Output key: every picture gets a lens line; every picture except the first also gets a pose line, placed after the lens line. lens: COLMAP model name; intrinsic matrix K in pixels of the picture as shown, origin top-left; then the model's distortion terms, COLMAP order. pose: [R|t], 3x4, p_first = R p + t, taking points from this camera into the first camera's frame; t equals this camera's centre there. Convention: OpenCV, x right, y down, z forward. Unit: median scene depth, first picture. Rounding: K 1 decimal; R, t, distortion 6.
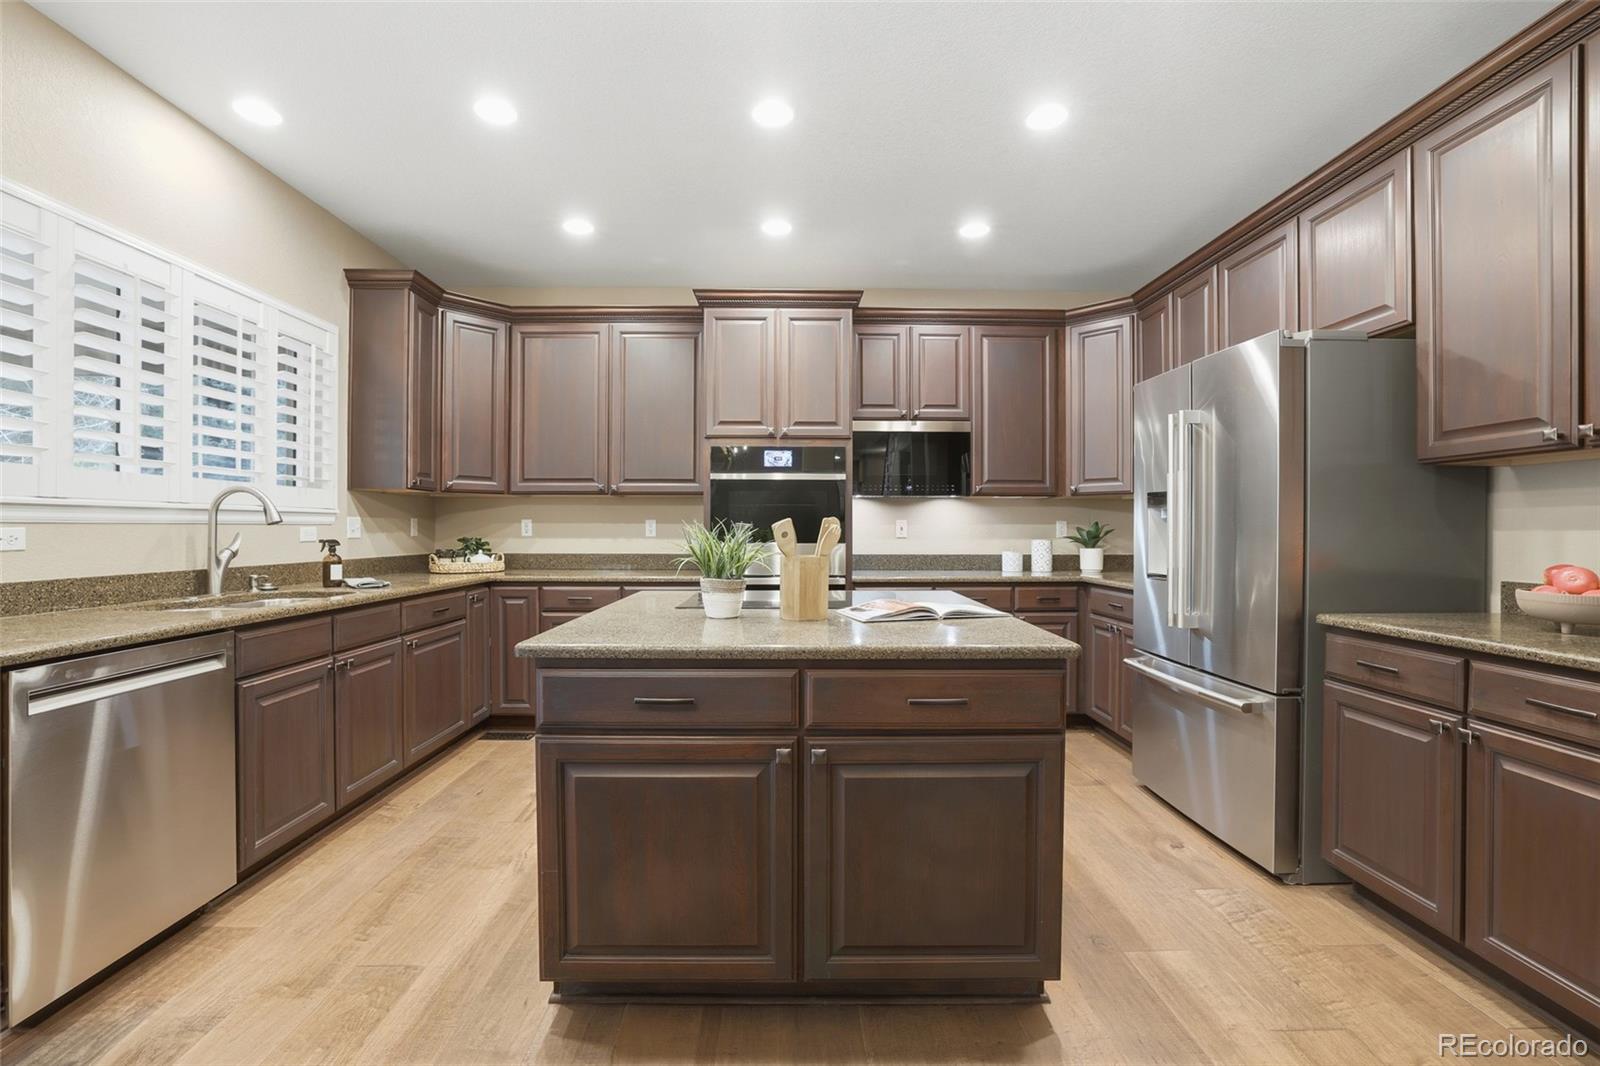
lens RADIAL K [[691.2, 0, 790.1], [0, 691.2, 530.0], [0, 0, 1]] dist [-0.039942, 0.012081]
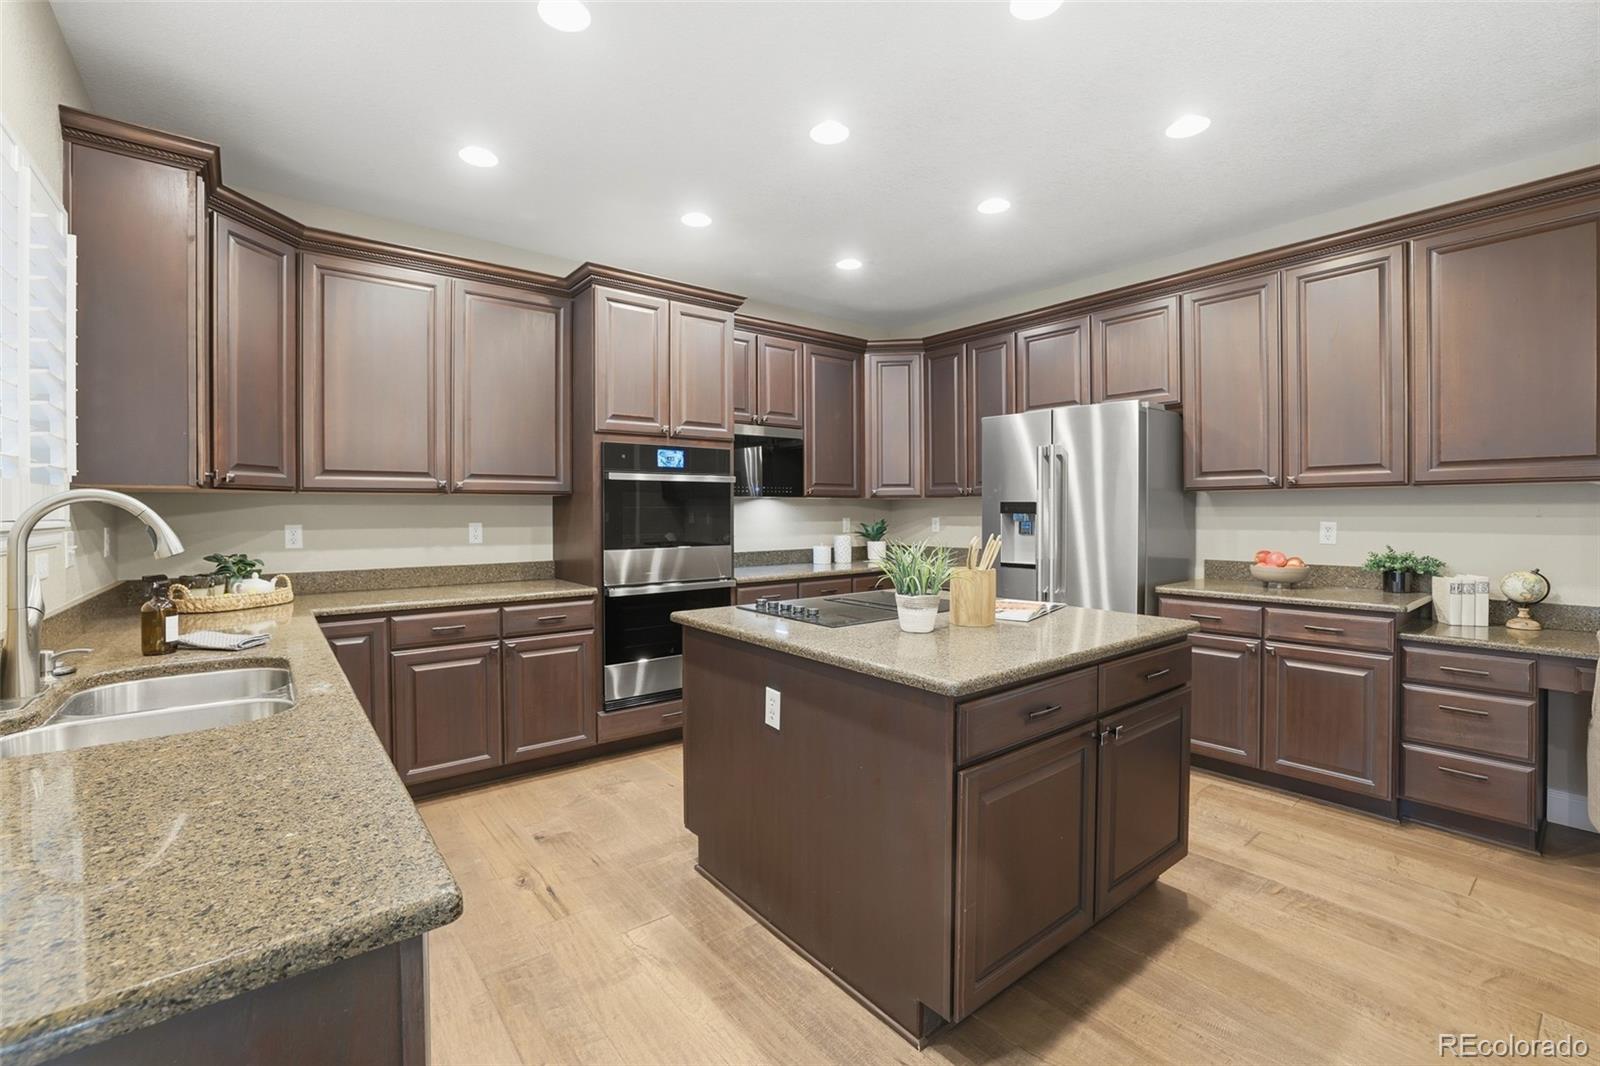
lens RADIAL K [[691.2, 0, 796.1], [0, 691.2, 514.5], [0, 0, 1]] dist [-0.039942, 0.012081]
pose [[0.793599, -0.007654, 0.608393, -0.458011], [0.006878, 0.999970, 0.003609, -0.028988], [-0.608402, 0.001321, 0.793628, 0.144379]]
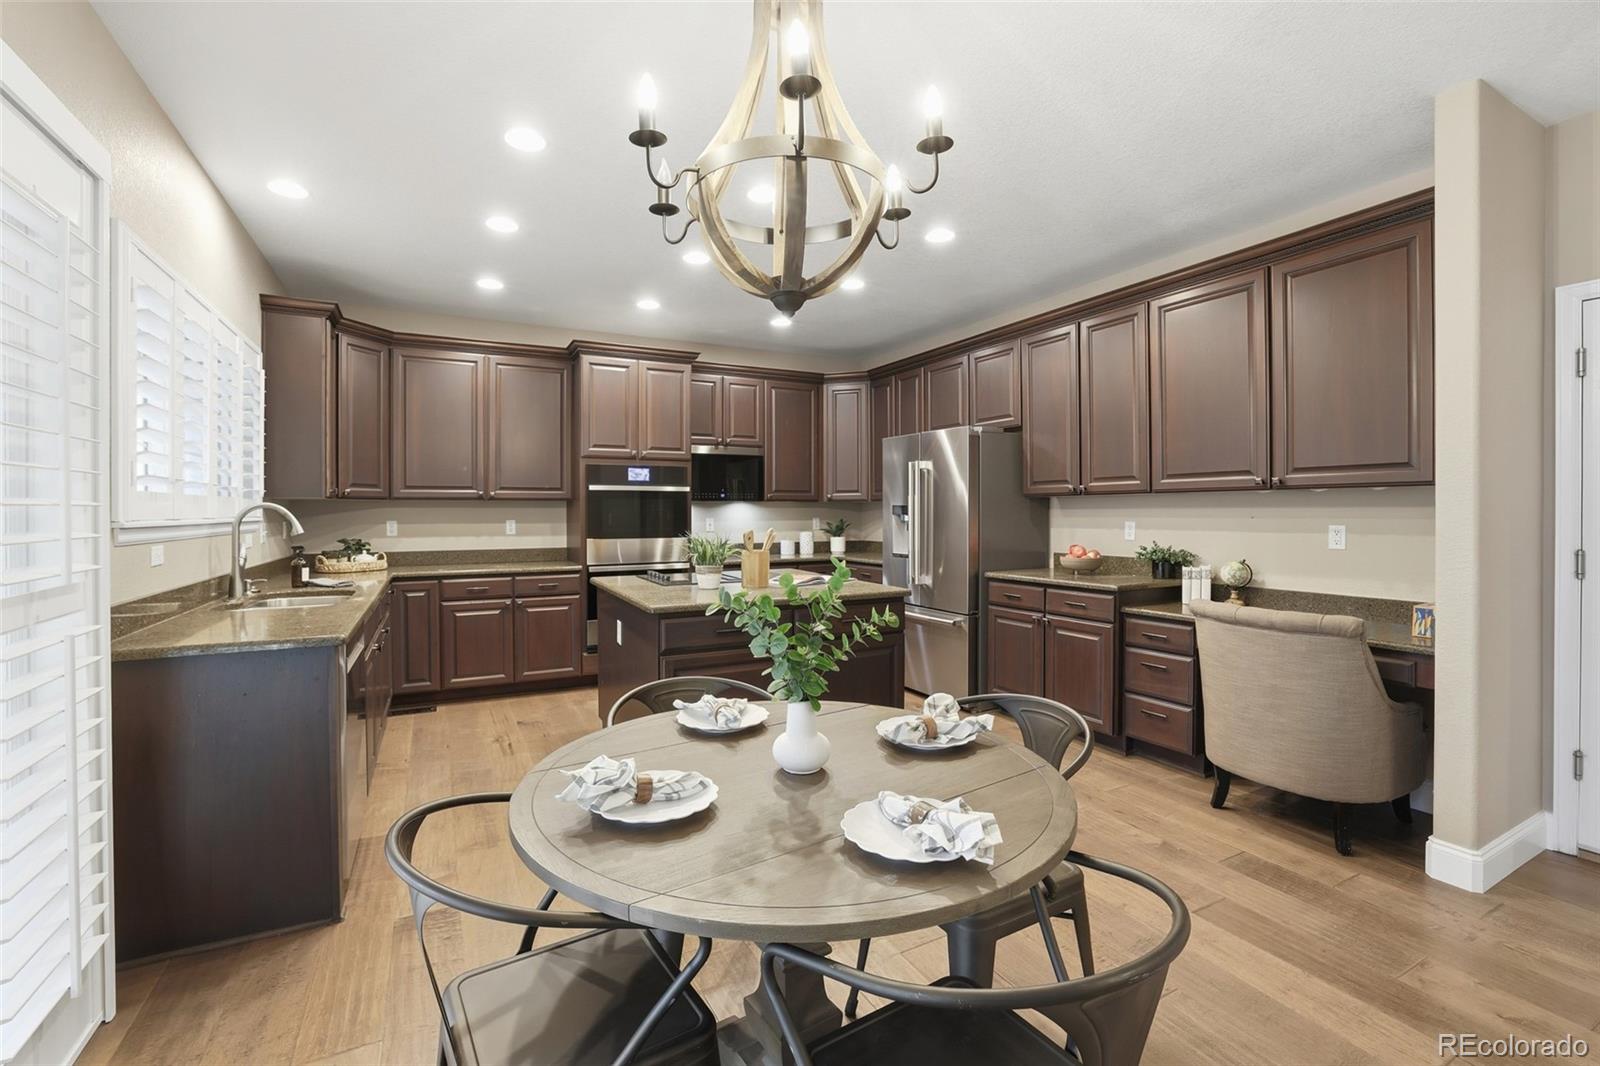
lens RADIAL K [[691.2, 0, 787.5], [0, 691.2, 510.5], [0, 0, 1]] dist [-0.039942, 0.012081]
pose [[0.895475, -0.004071, 0.445093, -0.348643], [0.005889, 0.999979, -0.002701, -0.029338], [-0.445073, 0.005039, 0.895480, -0.300648]]
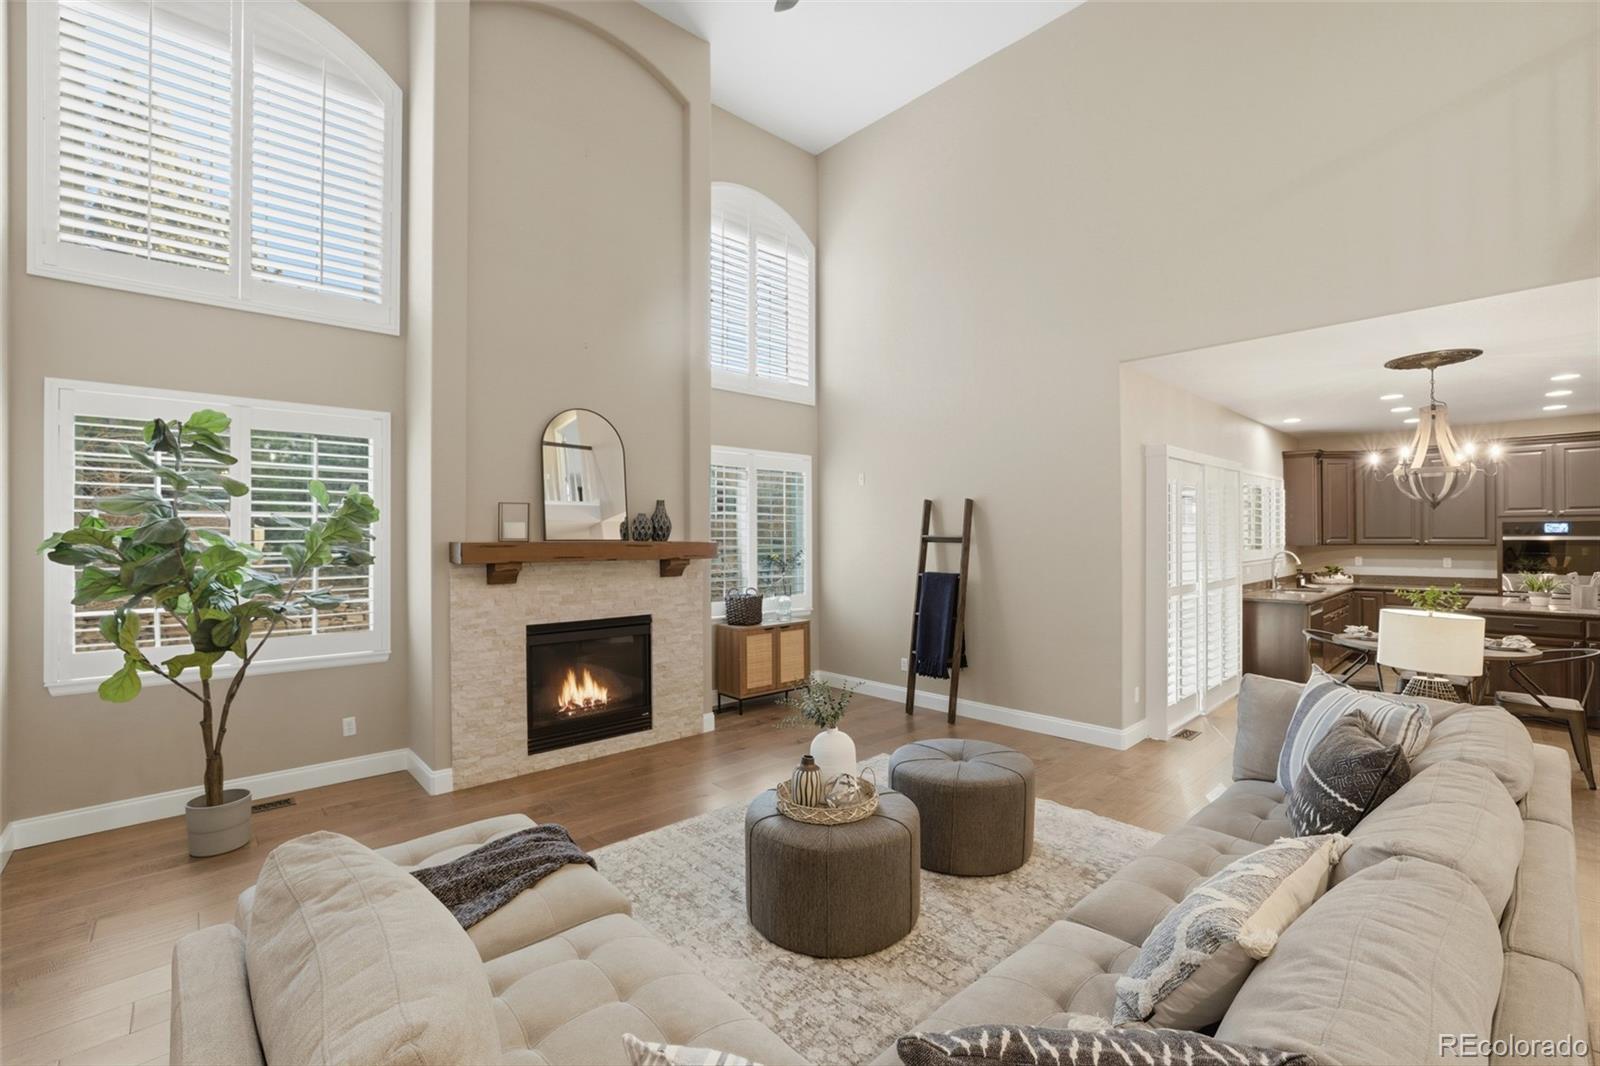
lens RADIAL K [[691.2, 0, 797.6], [0, 691.2, 535.0], [0, 0, 1]] dist [-0.039942, 0.012081]
pose [[0.677014, -0.000503, -0.735970, -0.070265], [0.003780, 0.999989, 0.002794, -0.097740], [0.735961, -0.004673, 0.677008, -1.594582]]
